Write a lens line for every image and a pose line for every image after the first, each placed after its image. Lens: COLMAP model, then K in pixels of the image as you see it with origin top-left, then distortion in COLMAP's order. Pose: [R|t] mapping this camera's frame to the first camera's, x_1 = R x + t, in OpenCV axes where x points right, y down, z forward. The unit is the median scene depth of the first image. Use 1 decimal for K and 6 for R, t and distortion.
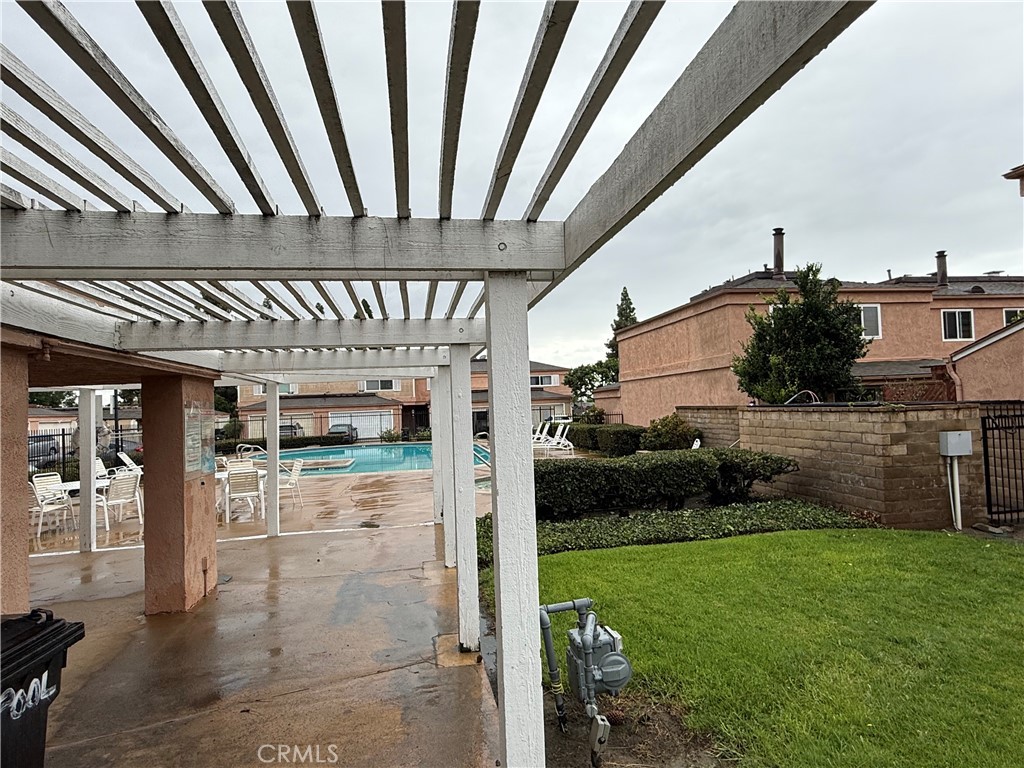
lens RADIAL K [[620.2, 0, 512.0], [0, 620.2, 384.0], [0, 0, 1]] dist [-0.001120, -0.000464]
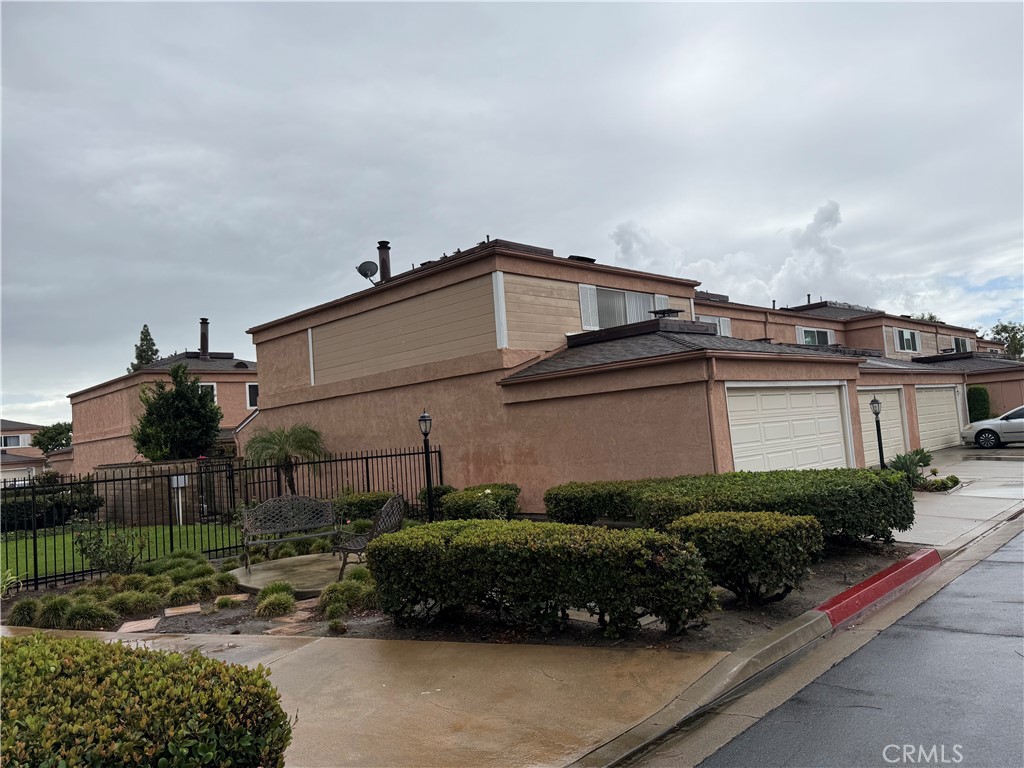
lens RADIAL K [[715.0, 0, 515.5], [0, 715.0, 382.3], [0, 0, 1]] dist [0.151326, -0.303083]
pose [[0.812697, 0.016959, 0.582440, 0.132250], [0.025043, 0.997636, -0.063992, -0.020908], [-0.582149, 0.066592, 0.810351, -0.791599]]
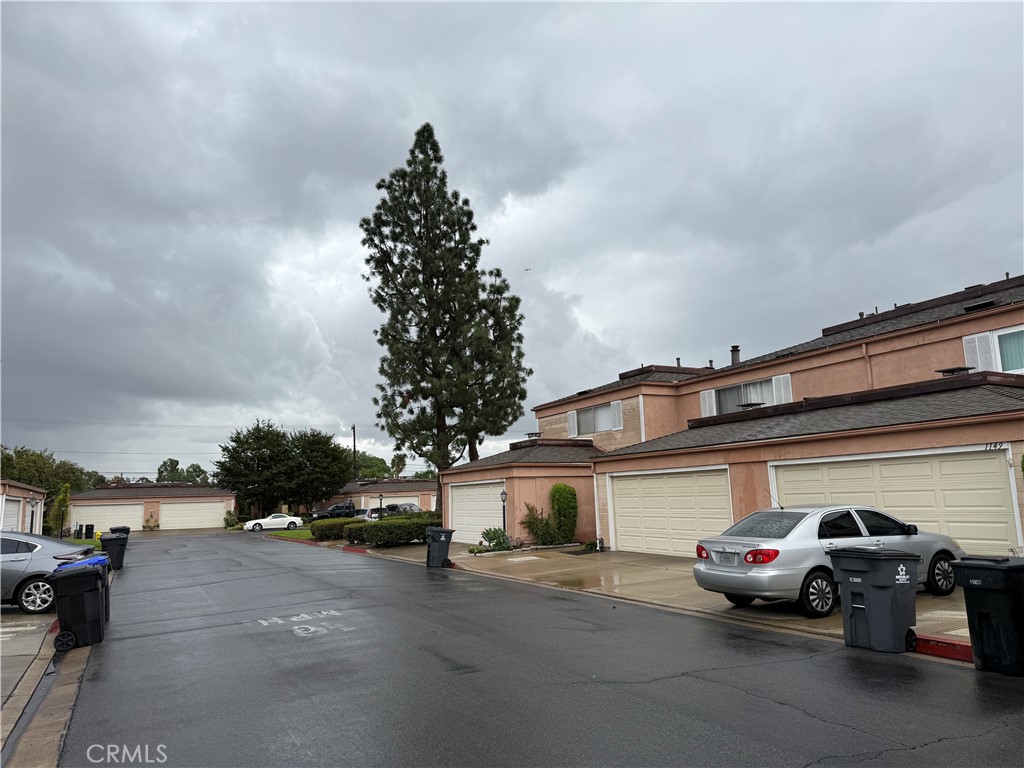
lens RADIAL K [[716.3, 0, 516.6], [0, 716.3, 388.2], [0, 0, 1]] dist [0.140068, -0.253907]
pose [[0.307185, -0.114326, -0.944757, 2.528201], [0.051544, 0.993299, -0.103441, -0.105746], [0.950253, -0.016921, 0.311020, -0.705392]]
